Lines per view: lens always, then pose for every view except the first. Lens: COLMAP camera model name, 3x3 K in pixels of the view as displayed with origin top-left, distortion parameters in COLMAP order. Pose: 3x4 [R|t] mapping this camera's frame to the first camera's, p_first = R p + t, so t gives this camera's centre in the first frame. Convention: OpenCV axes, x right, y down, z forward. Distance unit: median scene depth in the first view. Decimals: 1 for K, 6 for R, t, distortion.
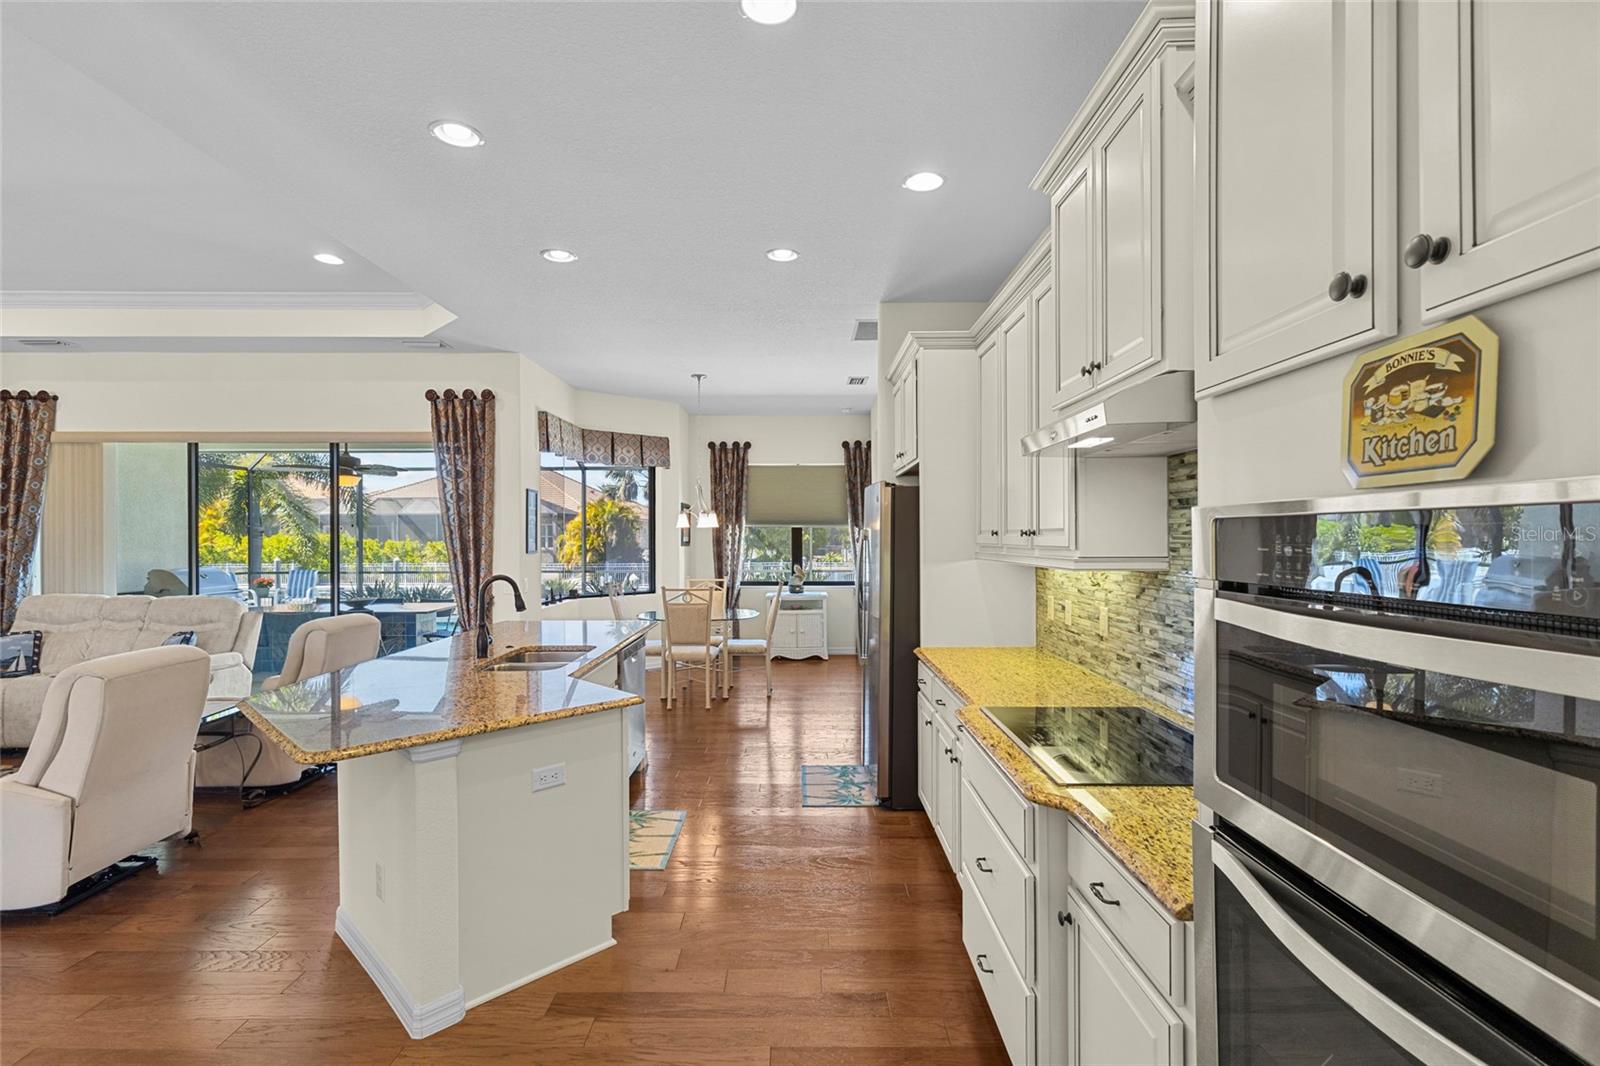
lens RADIAL K [[738.8, 0, 787.8], [0, 738.8, 542.8], [0, 0, 1]] dist [0.003953, 0.000033]
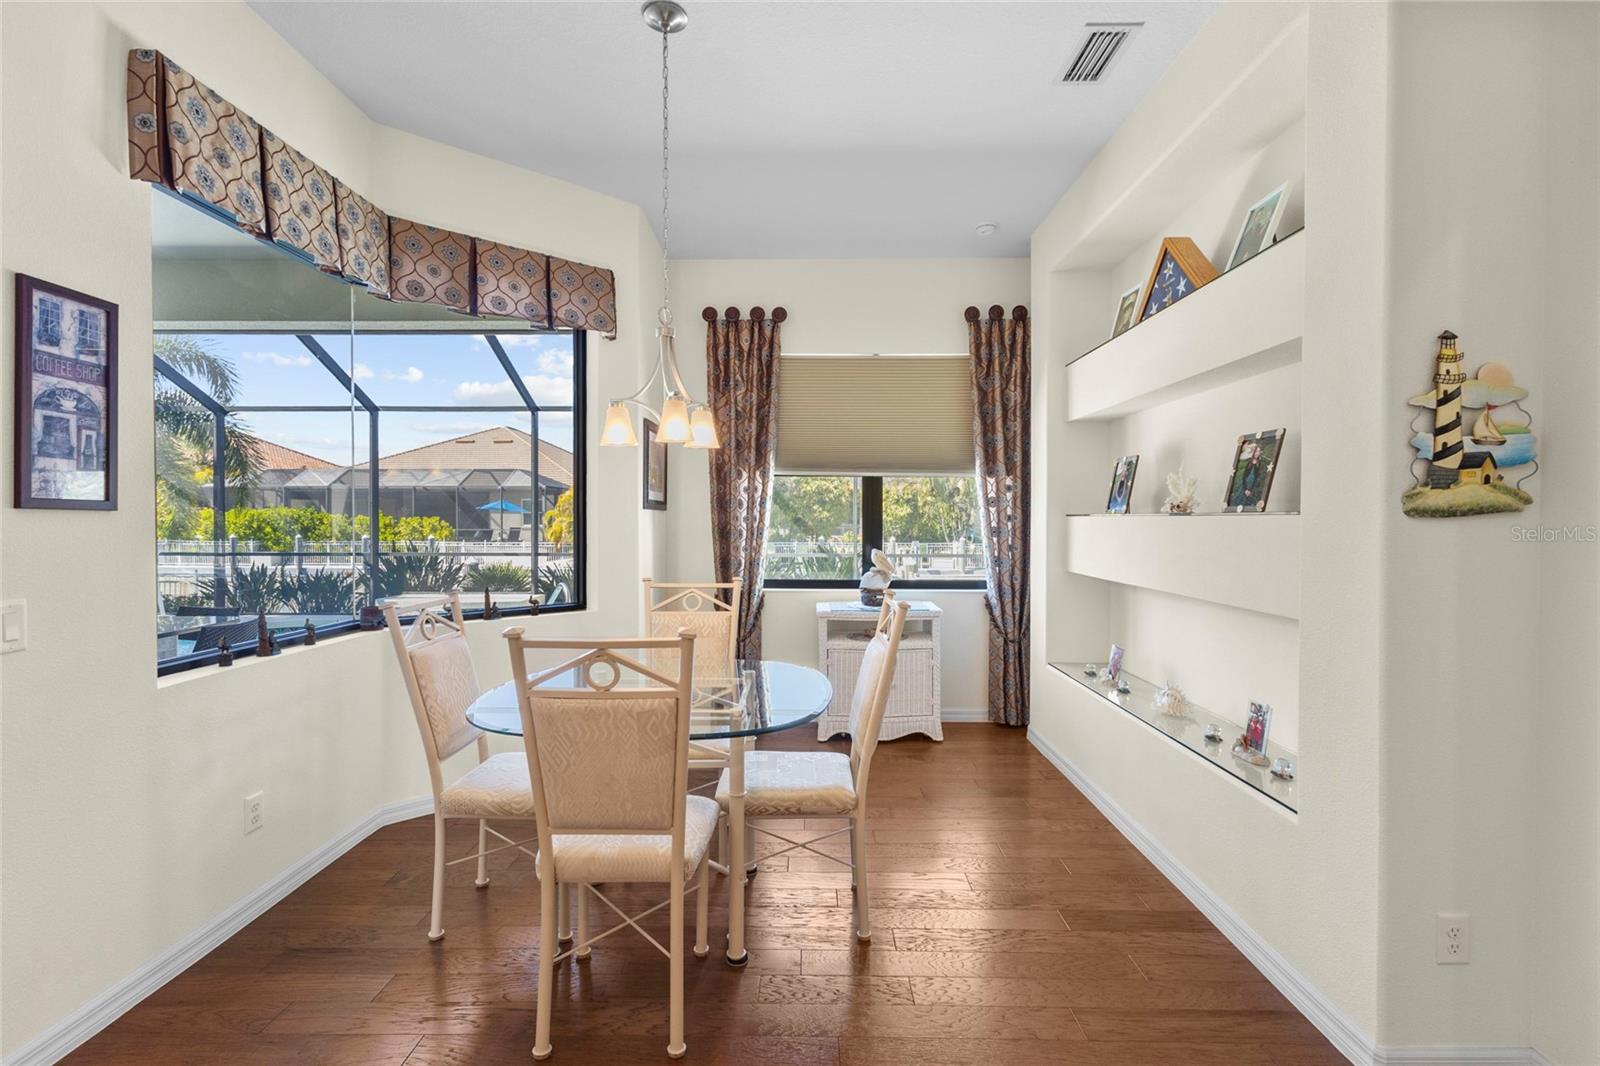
lens RADIAL K [[738.8, 0, 793.3], [0, 738.8, 526.6], [0, 0, 1]] dist [0.003953, 0.000033]
pose [[0.999985, 0.004306, -0.003312, -0.042855], [-0.004290, 0.999979, 0.004916, 0.012196], [0.003333, -0.004901, 0.999982, 0.488335]]
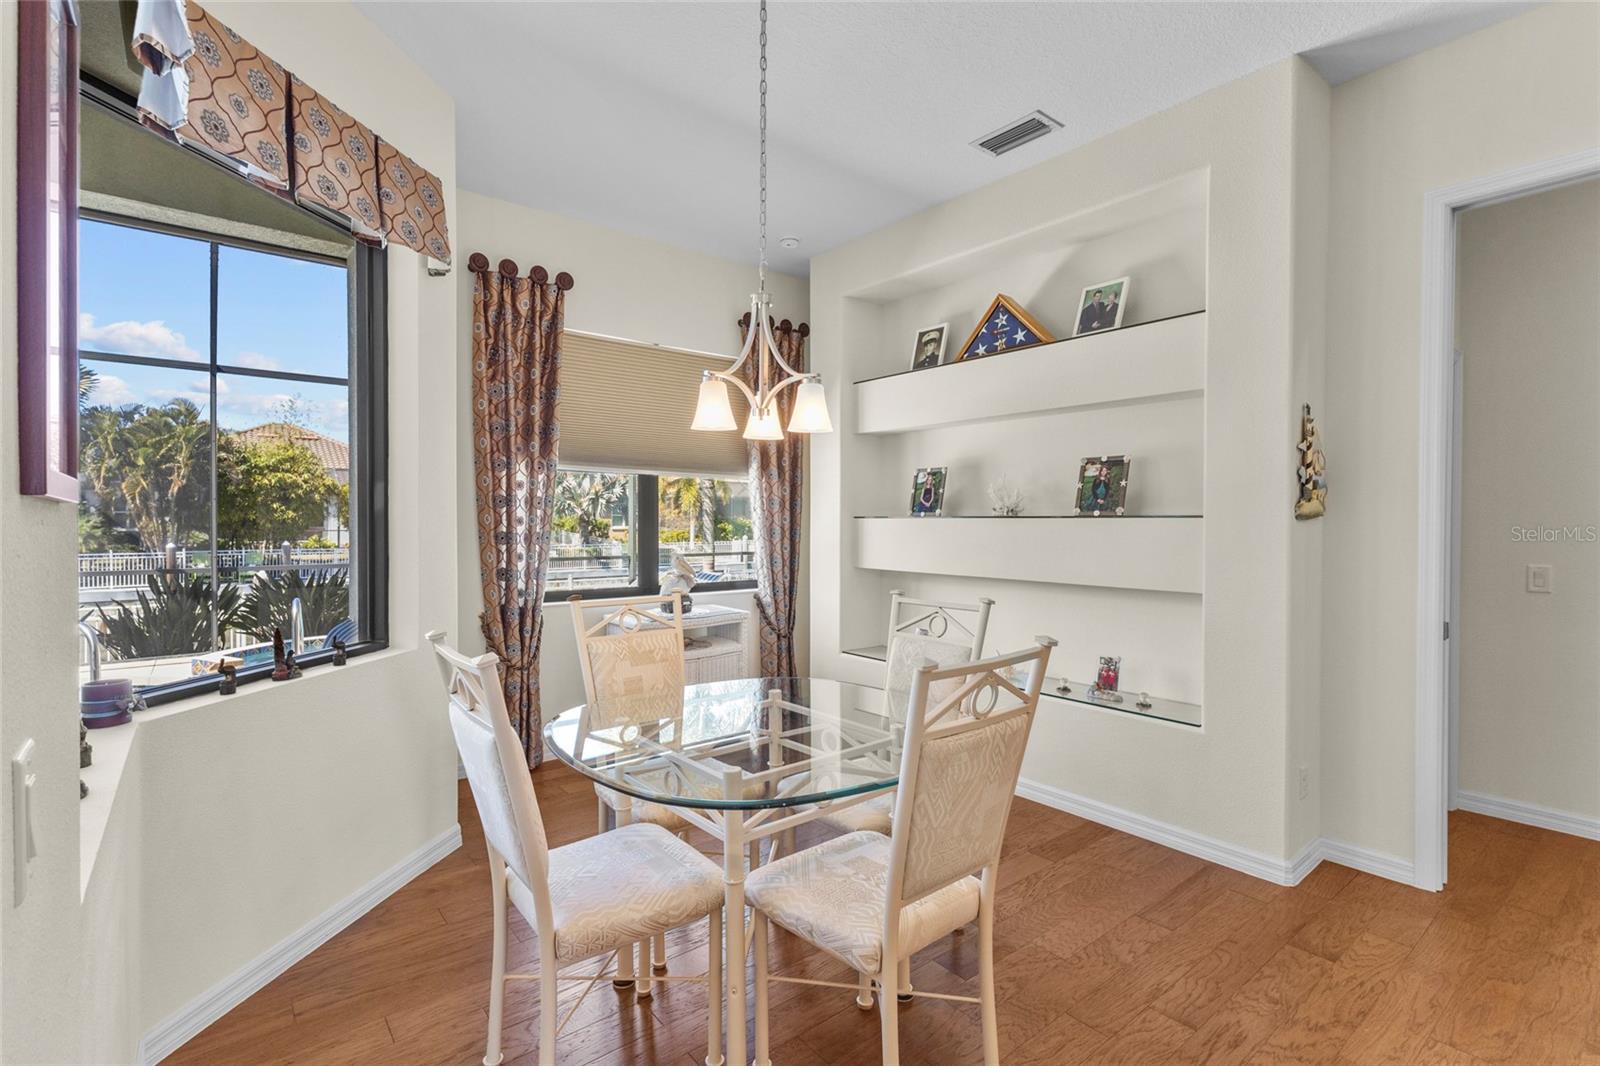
lens RADIAL K [[738.8, 0, 797.3], [0, 738.8, 528.3], [0, 0, 1]] dist [0.003953, 0.000033]
pose [[0.770466, -0.002319, 0.637477, -0.227536], [-0.000268, 0.999992, 0.003962, 0.012363], [-0.637481, -0.003223, 0.770459, 0.576187]]
